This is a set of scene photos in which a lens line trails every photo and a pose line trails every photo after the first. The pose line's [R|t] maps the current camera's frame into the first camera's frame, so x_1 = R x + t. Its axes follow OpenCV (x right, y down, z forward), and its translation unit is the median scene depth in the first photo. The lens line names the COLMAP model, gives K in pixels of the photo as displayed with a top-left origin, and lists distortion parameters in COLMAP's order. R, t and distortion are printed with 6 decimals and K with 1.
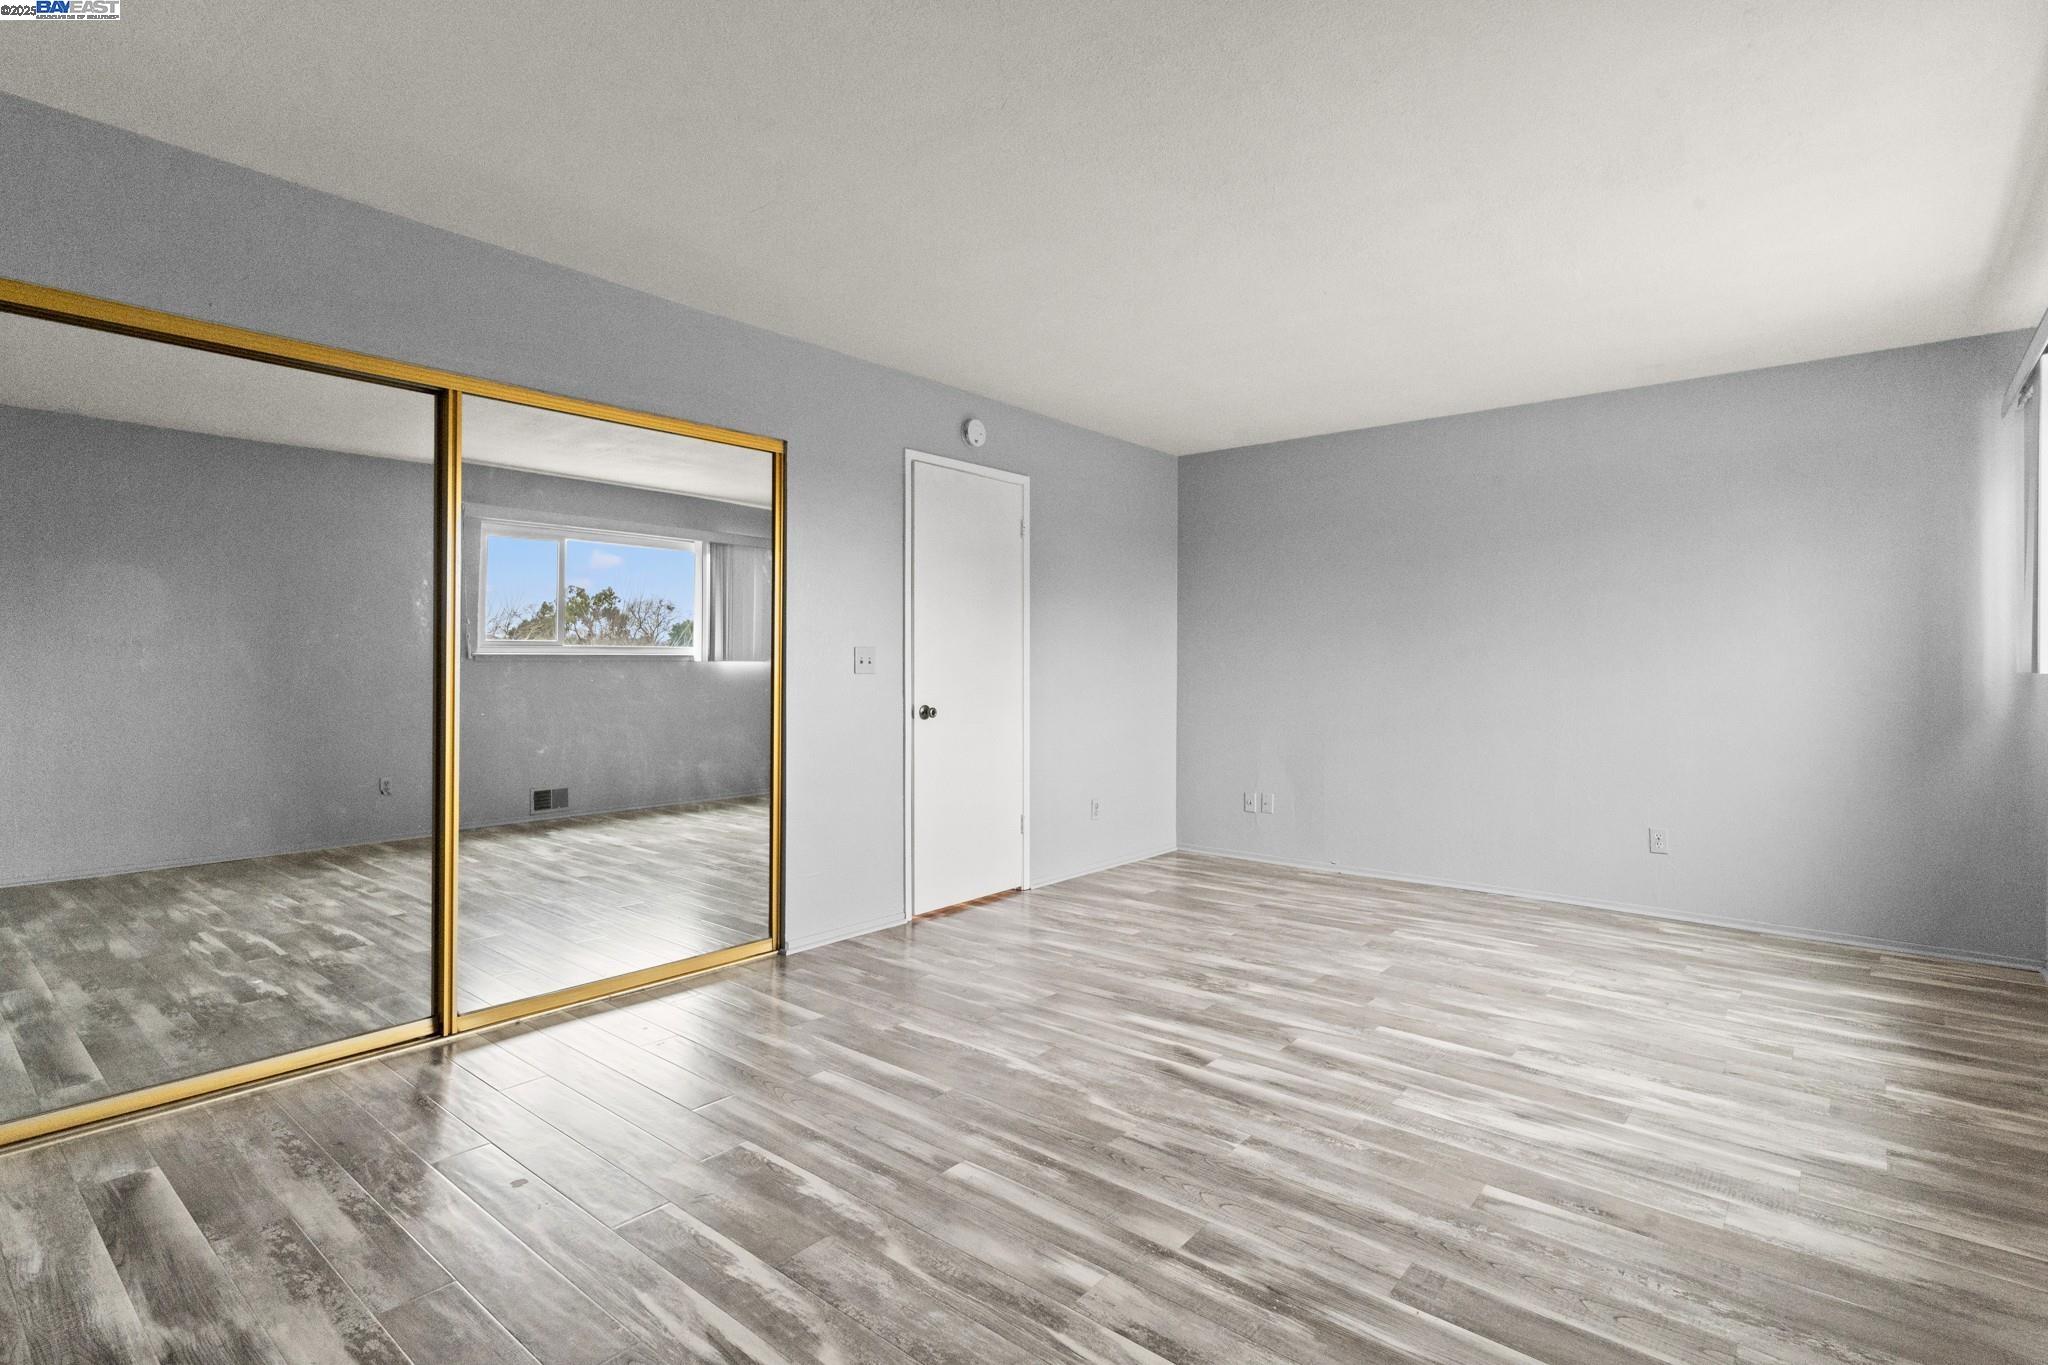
lens RADIAL K [[987.2, 0, 1029.6], [0, 987.2, 673.5], [0, 0, 1]] dist [-0.000504, -0.001066]
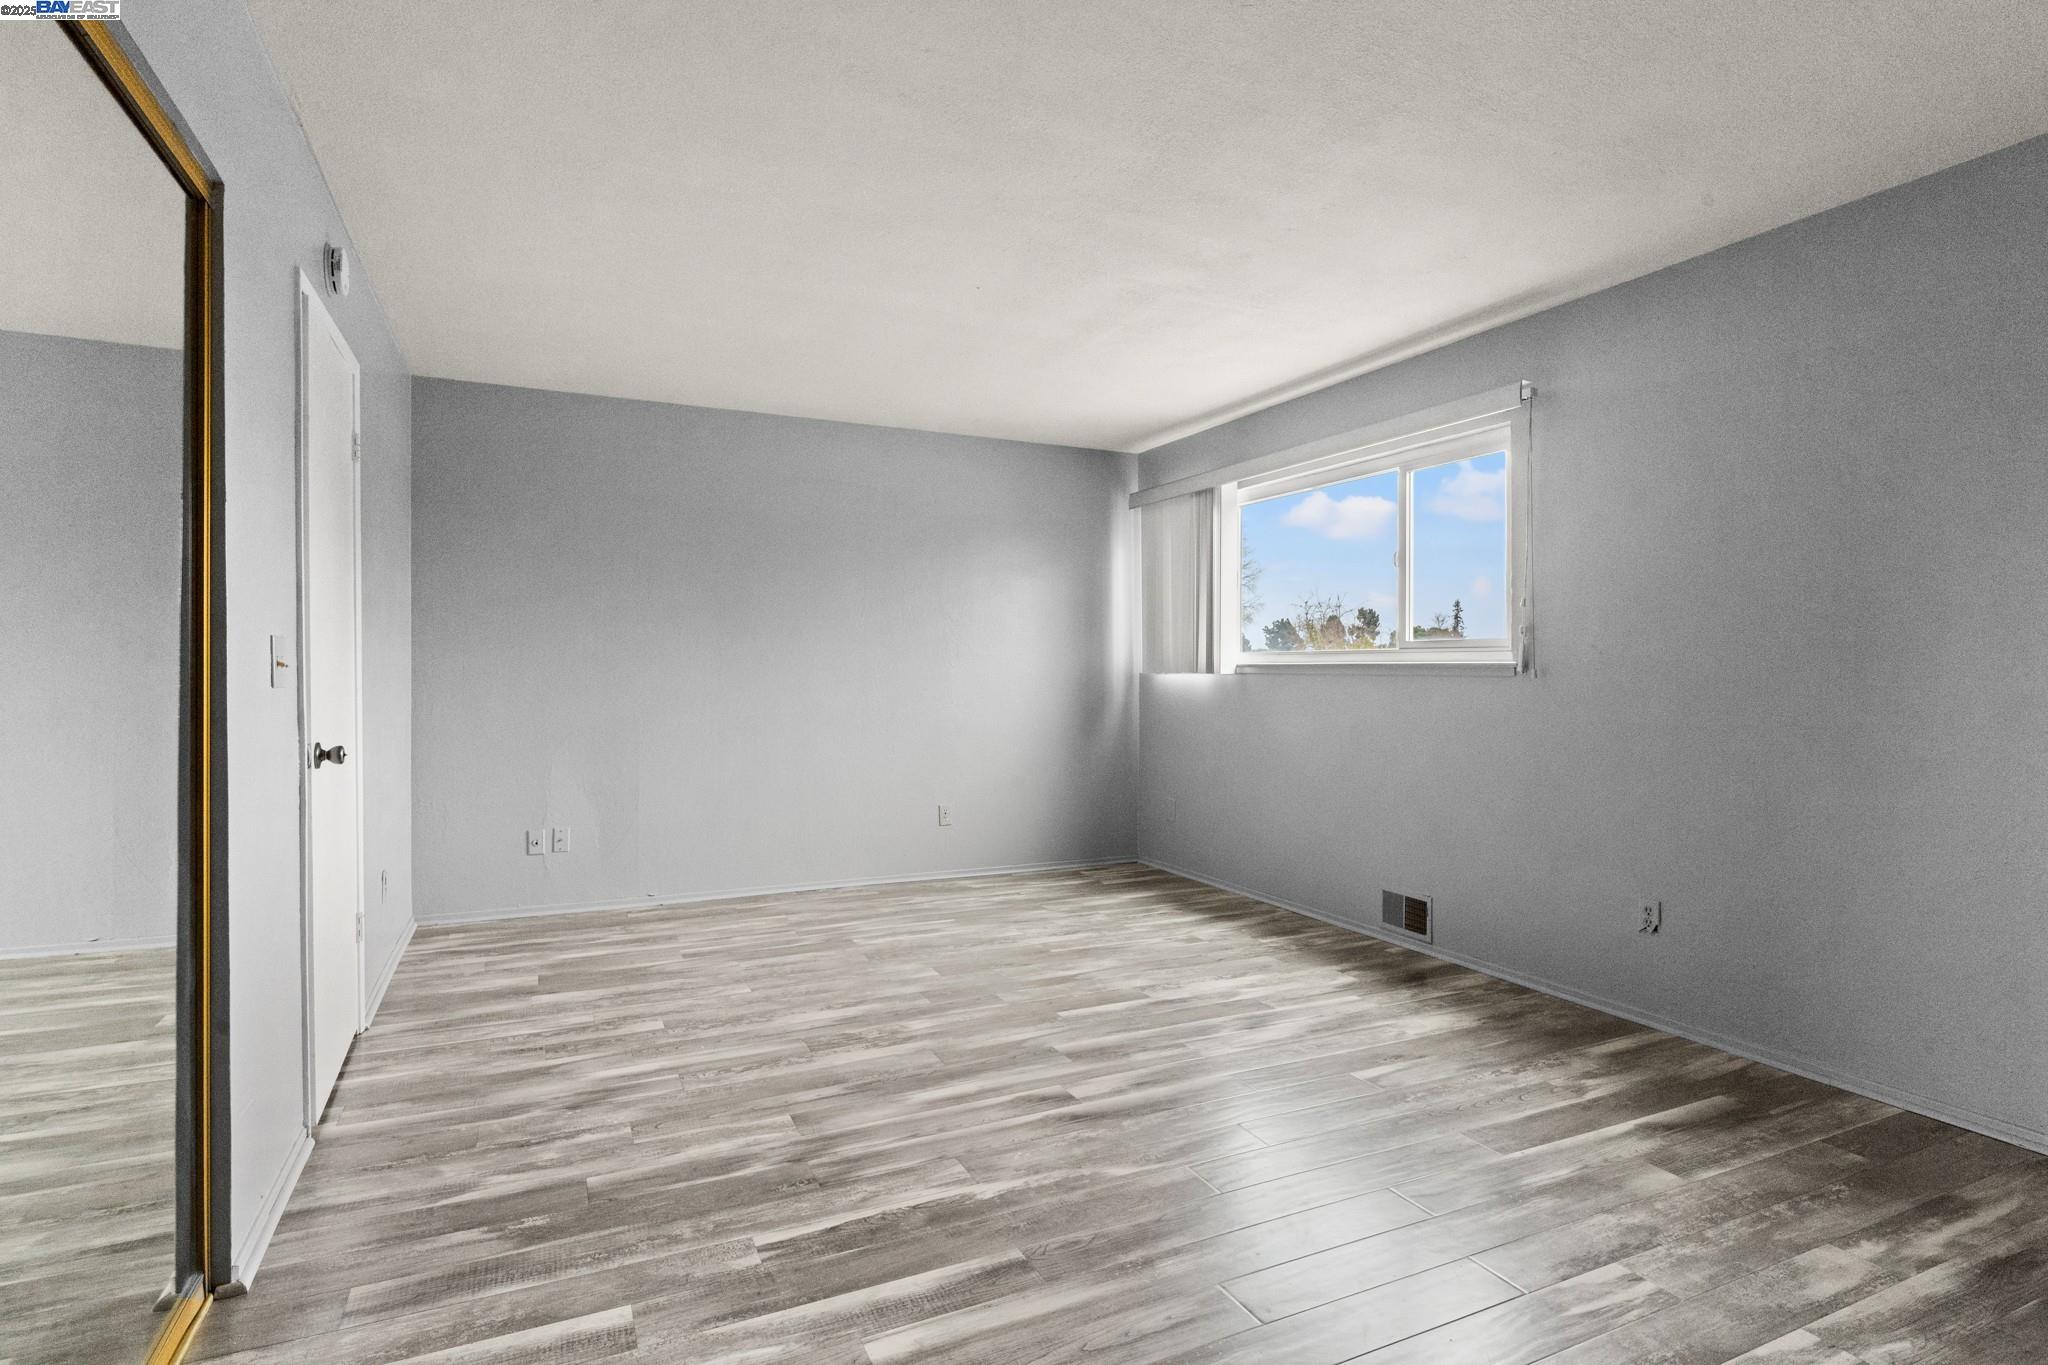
lens RADIAL K [[1012.9, 0, 1021.5], [0, 1012.9, 676.6], [0, 0, 1]] dist [-0.014679, 0.002533]
pose [[0.435528, -0.010224, 0.900117, -0.659049], [0.008619, 0.999937, 0.007187, -0.009037], [-0.900134, 0.004628, 0.435589, 0.591565]]
